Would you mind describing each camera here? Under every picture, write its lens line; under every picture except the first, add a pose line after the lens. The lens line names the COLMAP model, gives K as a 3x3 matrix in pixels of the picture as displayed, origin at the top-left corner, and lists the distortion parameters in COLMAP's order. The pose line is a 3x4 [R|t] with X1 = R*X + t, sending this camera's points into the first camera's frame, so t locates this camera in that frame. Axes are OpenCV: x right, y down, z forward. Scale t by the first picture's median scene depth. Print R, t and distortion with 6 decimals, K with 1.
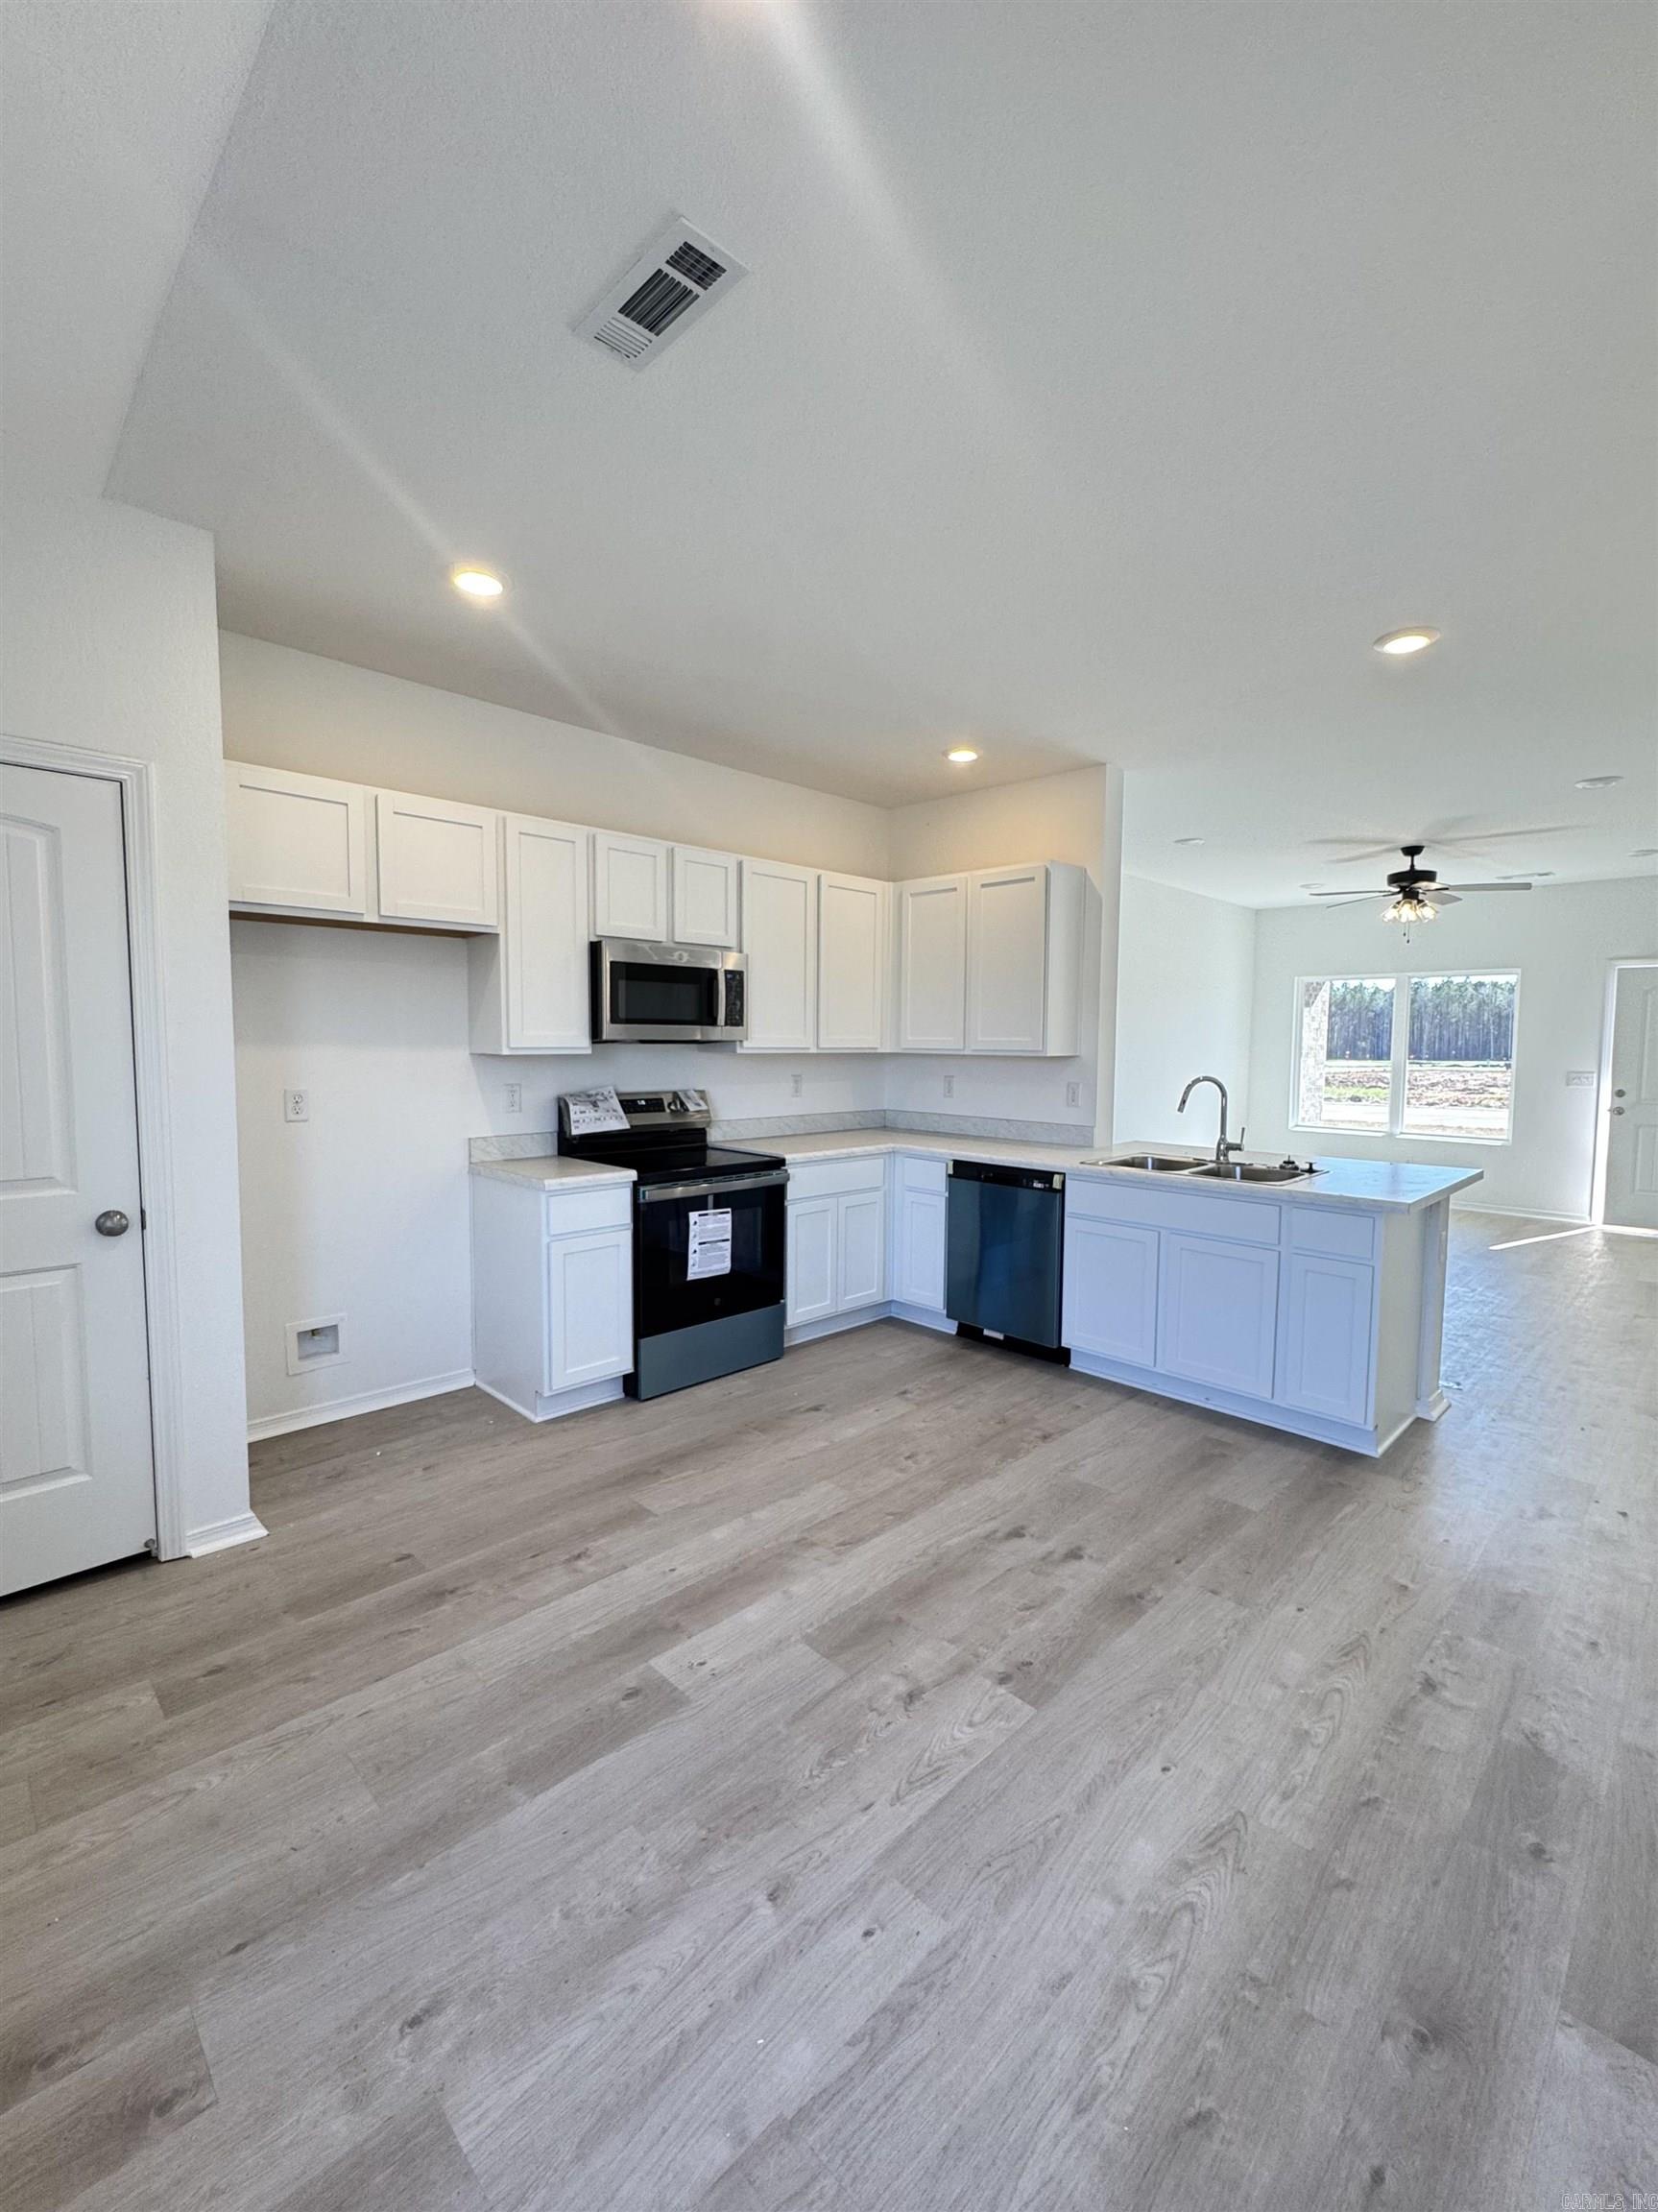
lens RADIAL K [[942.8, 0, 820.3], [0, 942.8, 1102.4], [0, 0, 1]] dist [-0.002953, 0.000073]
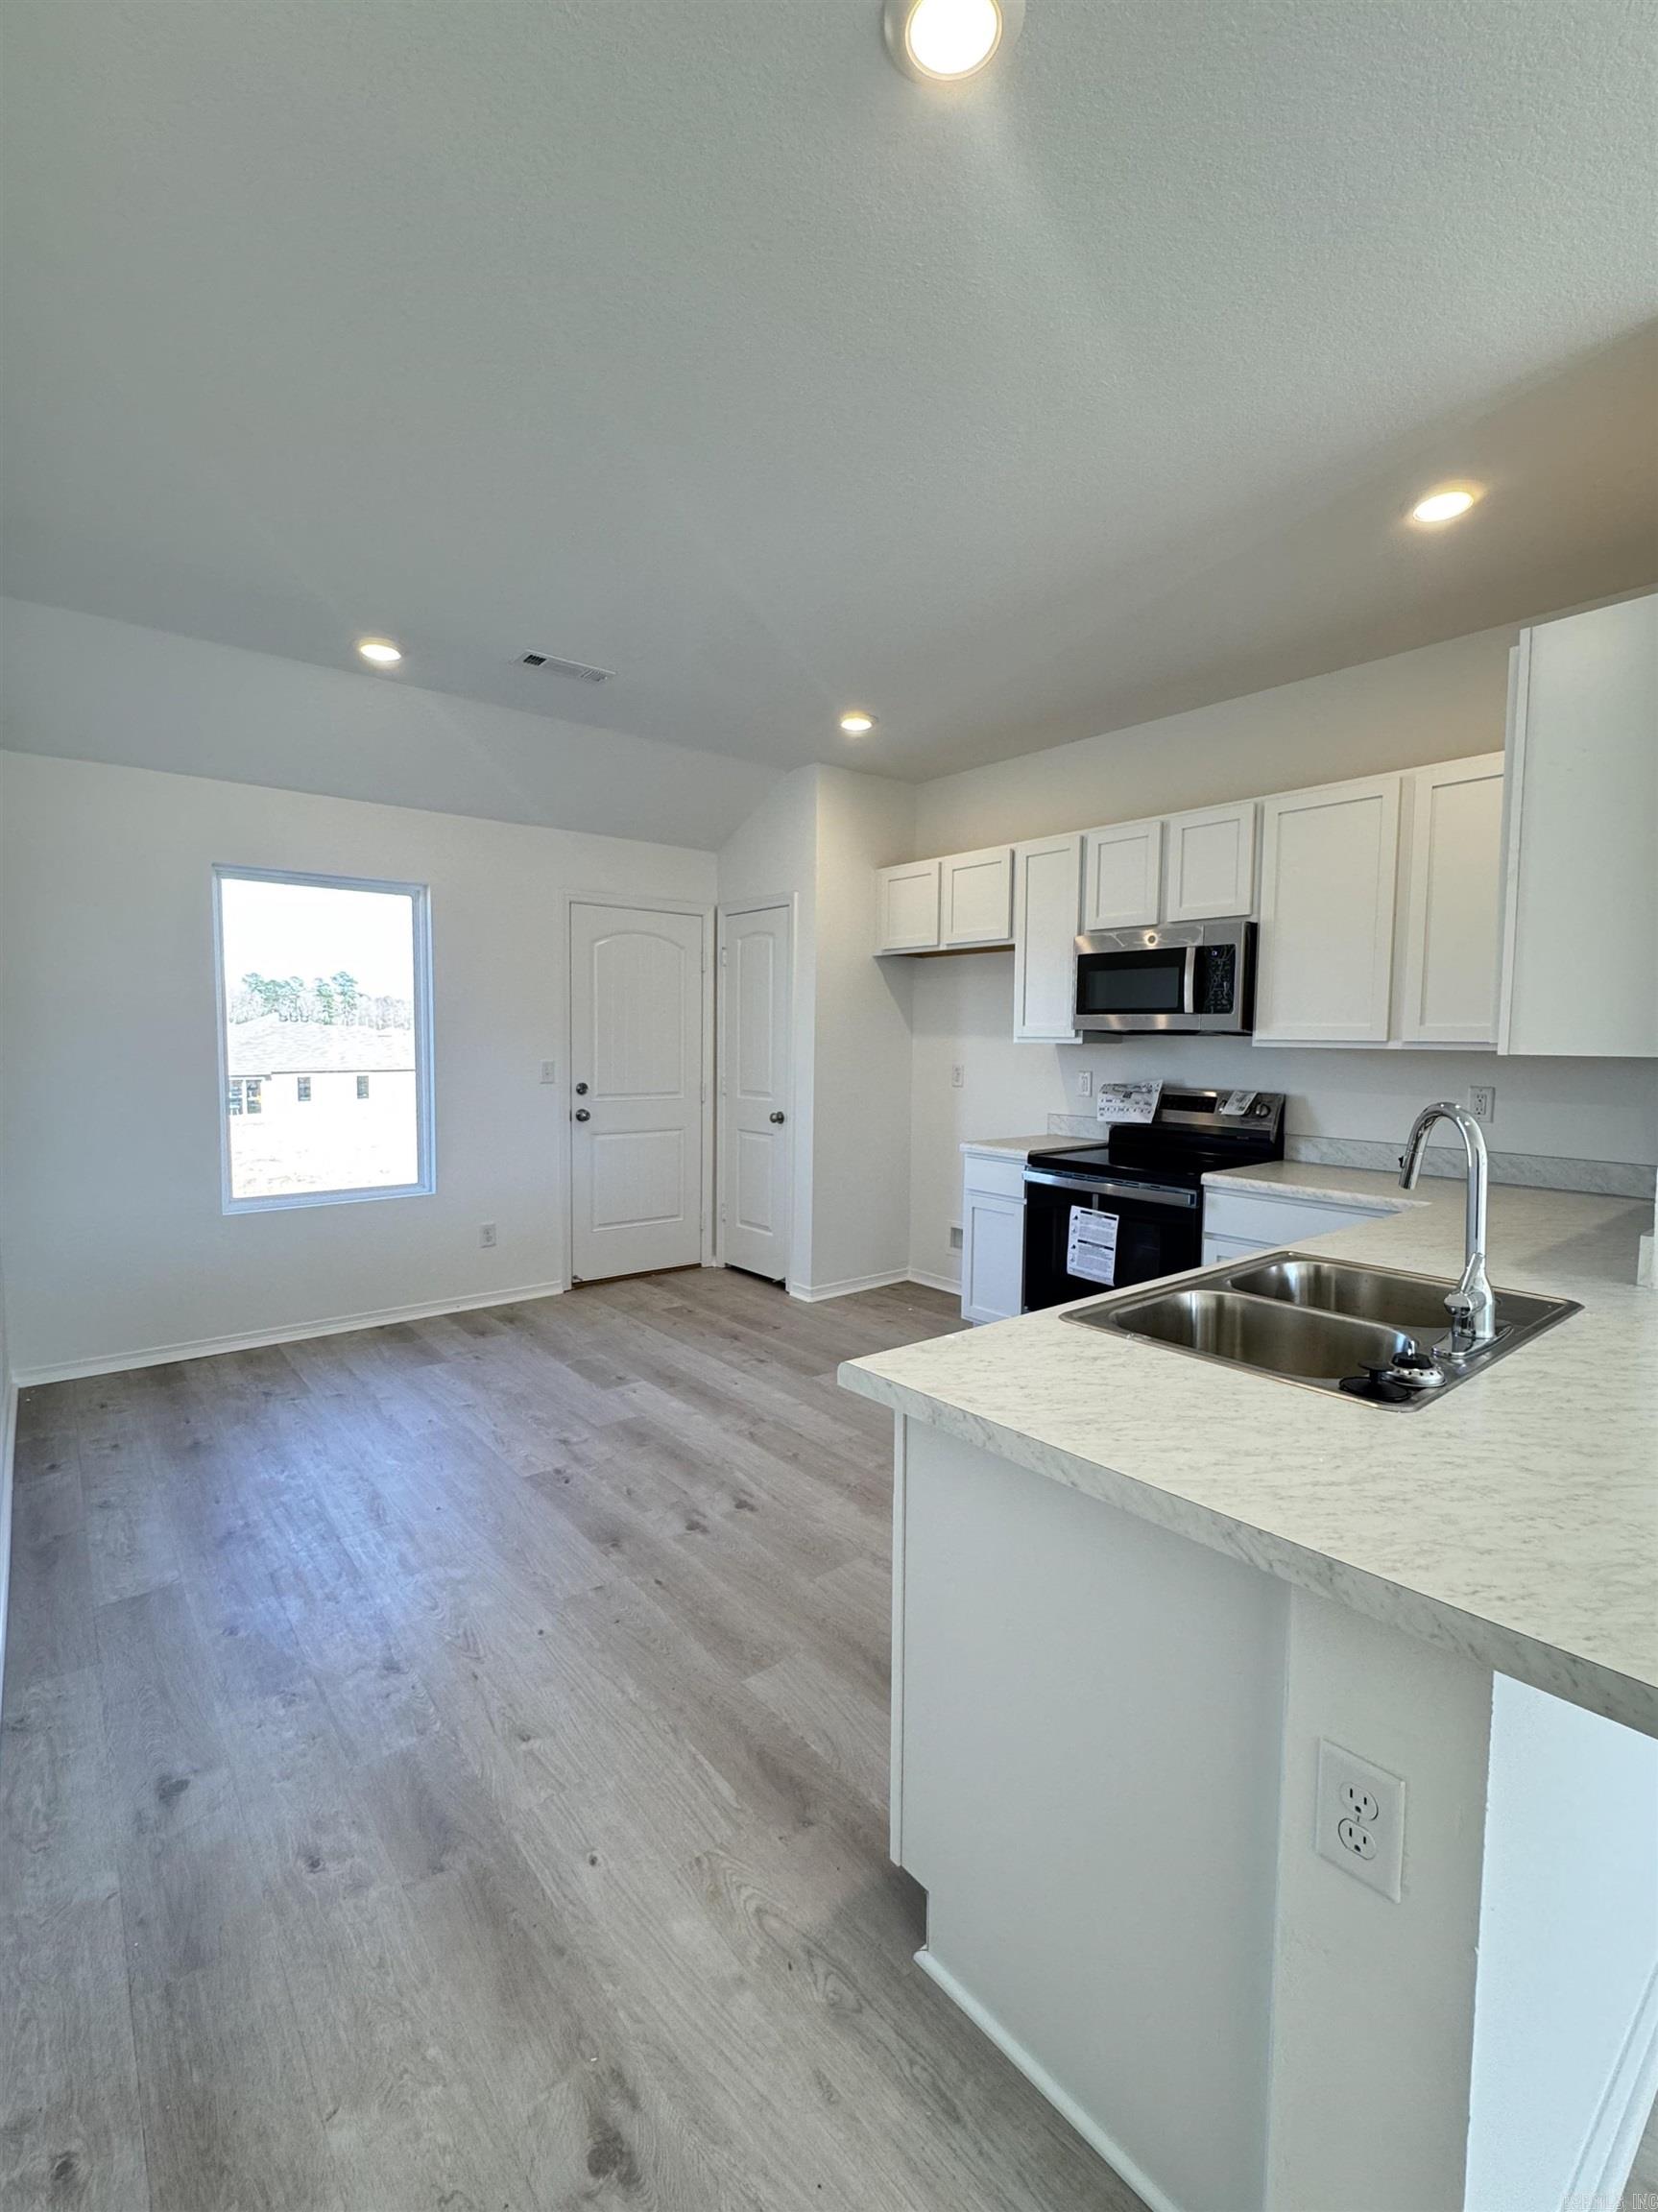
lens RADIAL K [[942.8, 0, 820.3], [0, 942.8, 1102.4], [0, 0, 1]] dist [-0.002953, 0.000073]
pose [[-0.089627, 0.061154, -0.994096, 1.292399], [-0.078246, 0.994596, 0.068239, -0.054730], [0.992897, 0.083900, -0.084358, 1.235345]]
